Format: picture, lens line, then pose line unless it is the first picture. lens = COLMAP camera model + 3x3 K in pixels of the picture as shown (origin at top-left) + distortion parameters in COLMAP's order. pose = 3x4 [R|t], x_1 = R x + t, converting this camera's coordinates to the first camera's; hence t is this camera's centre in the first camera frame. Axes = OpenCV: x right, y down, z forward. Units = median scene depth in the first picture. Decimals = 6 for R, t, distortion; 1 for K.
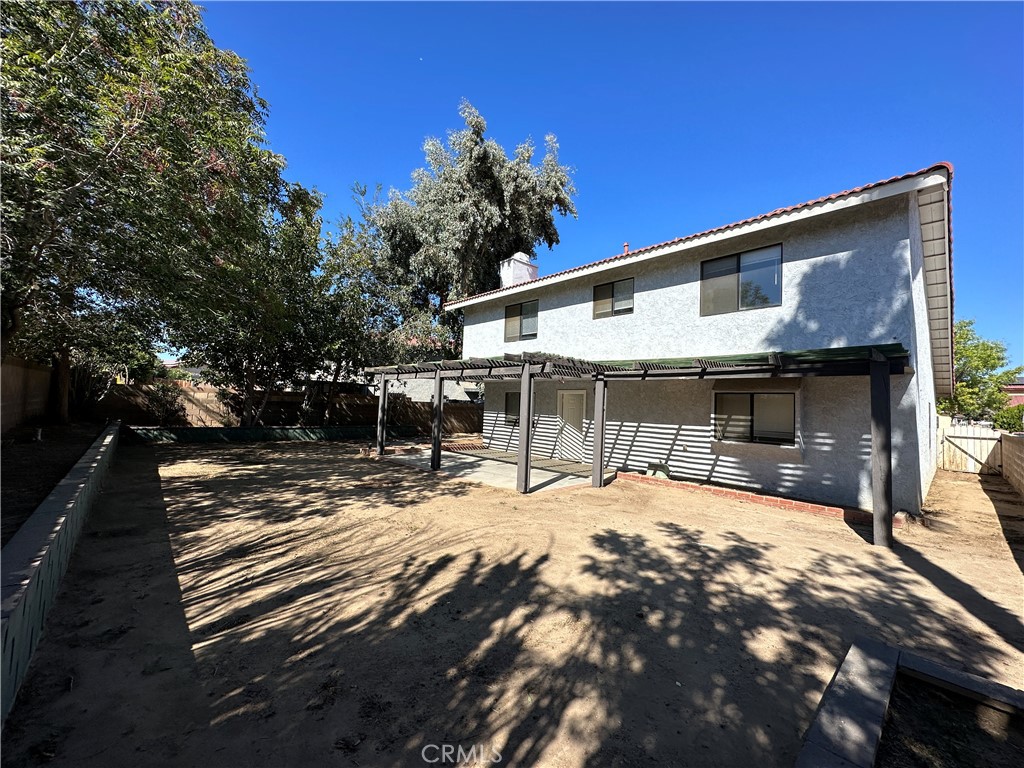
lens RADIAL K [[406.9, 0, 511.2], [0, 406.9, 385.5], [0, 0, 1]] dist [-0.003907, 0.000897]
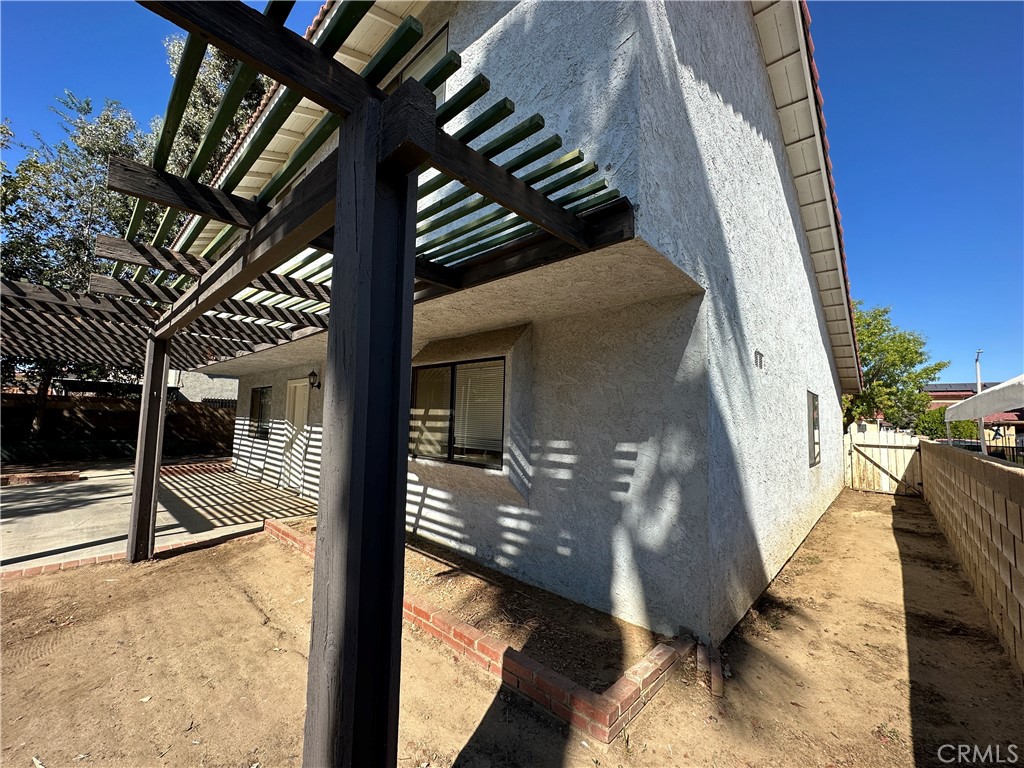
lens RADIAL K [[406.9, 0, 513.5], [0, 406.9, 385.6], [0, 0, 1]] dist [-0.003907, 0.000897]
pose [[0.996274, -0.001118, 0.086240, 0.394943], [0.004073, 0.999410, -0.034098, 0.040196], [-0.086151, 0.034322, 0.995691, 0.313889]]
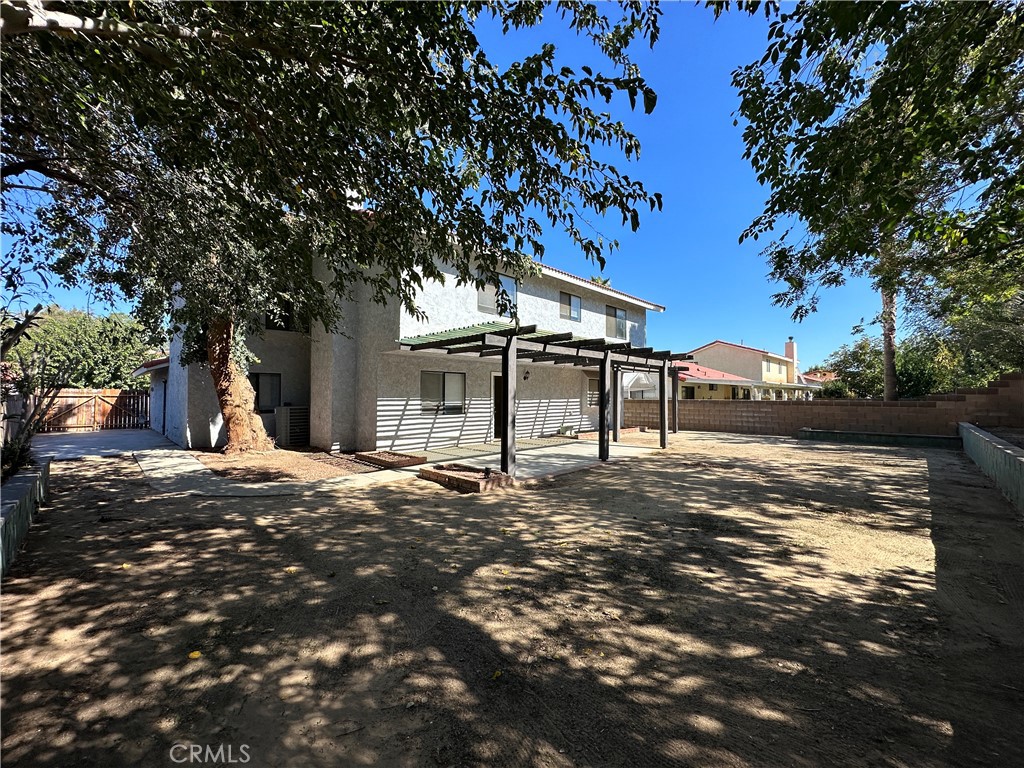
lens RADIAL K [[406.9, 0, 515.1], [0, 406.9, 382.0], [0, 0, 1]] dist [-0.003907, 0.000897]
pose [[-0.048573, -0.013617, 0.998727, -0.823420], [-0.062825, 0.997969, 0.010551, 0.020564], [-0.996842, -0.062233, -0.049330, 0.947857]]
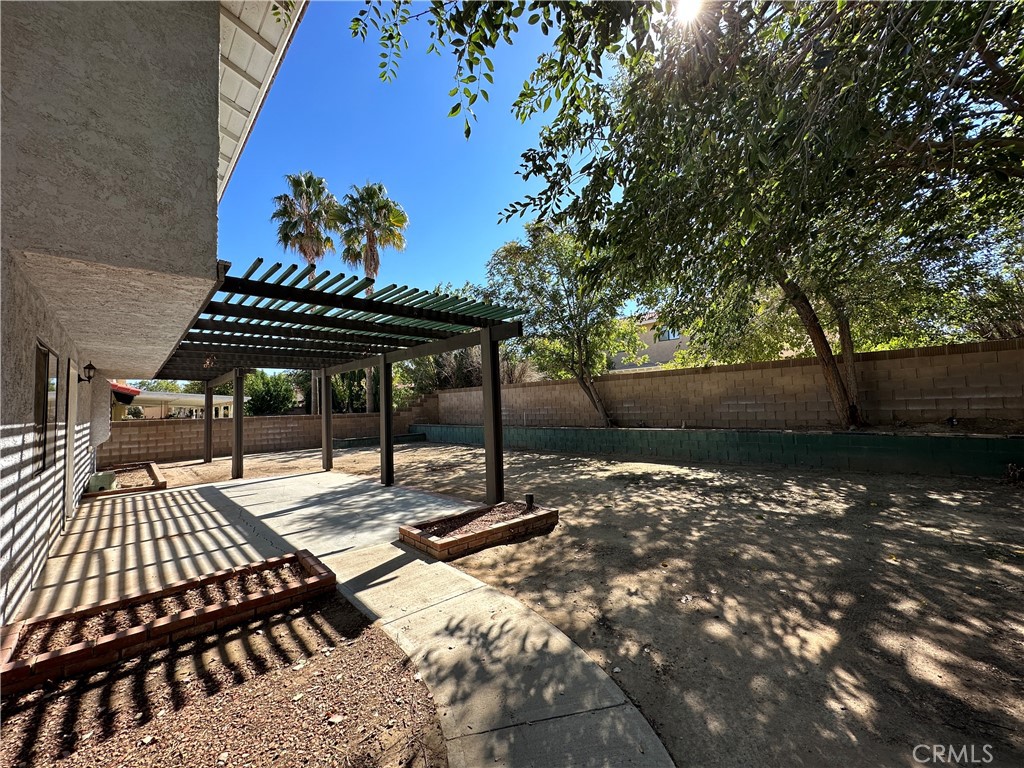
lens RADIAL K [[406.9, 0, 504.0], [0, 406.9, 379.0], [0, 0, 1]] dist [-0.003907, 0.000897]
pose [[-0.999821, -0.018769, -0.002251, -0.306207], [-0.018333, 0.991760, -0.126788, 0.071742], [0.004612, -0.126724, -0.991927, 1.343446]]
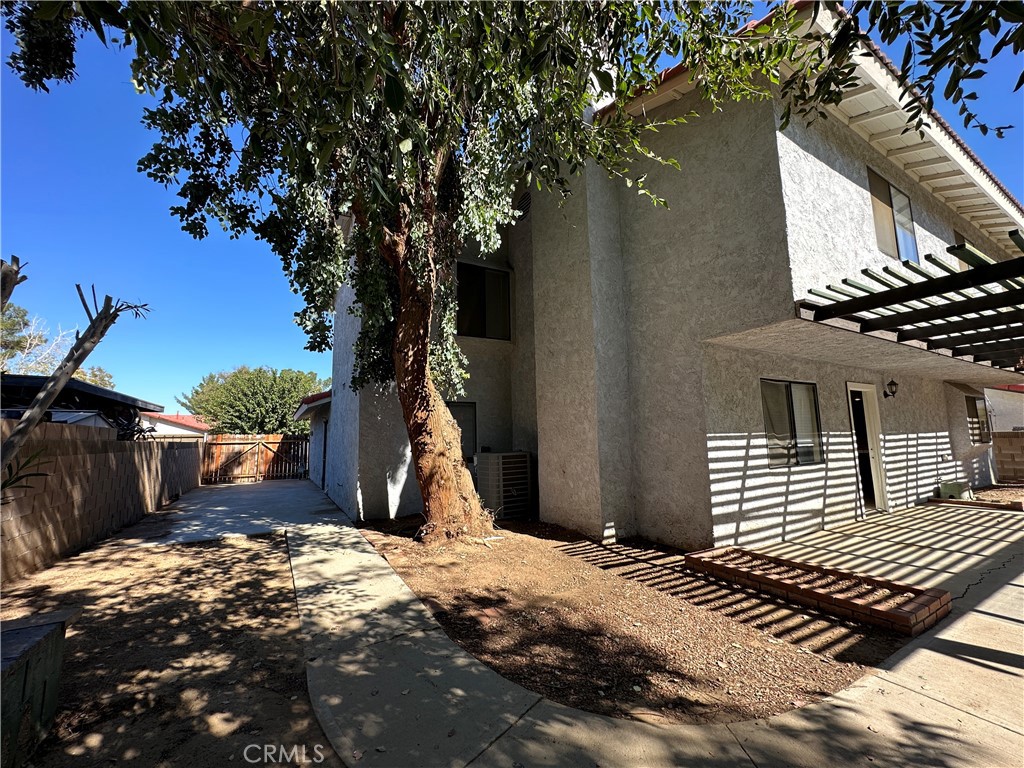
lens RADIAL K [[406.9, 0, 514.2], [0, 406.9, 385.2], [0, 0, 1]] dist [-0.003907, 0.000897]
pose [[0.216200, 0.073687, 0.973564, -0.459466], [-0.027238, 0.997215, -0.069428, 0.060102], [-0.975969, -0.011507, 0.217605, 1.245744]]
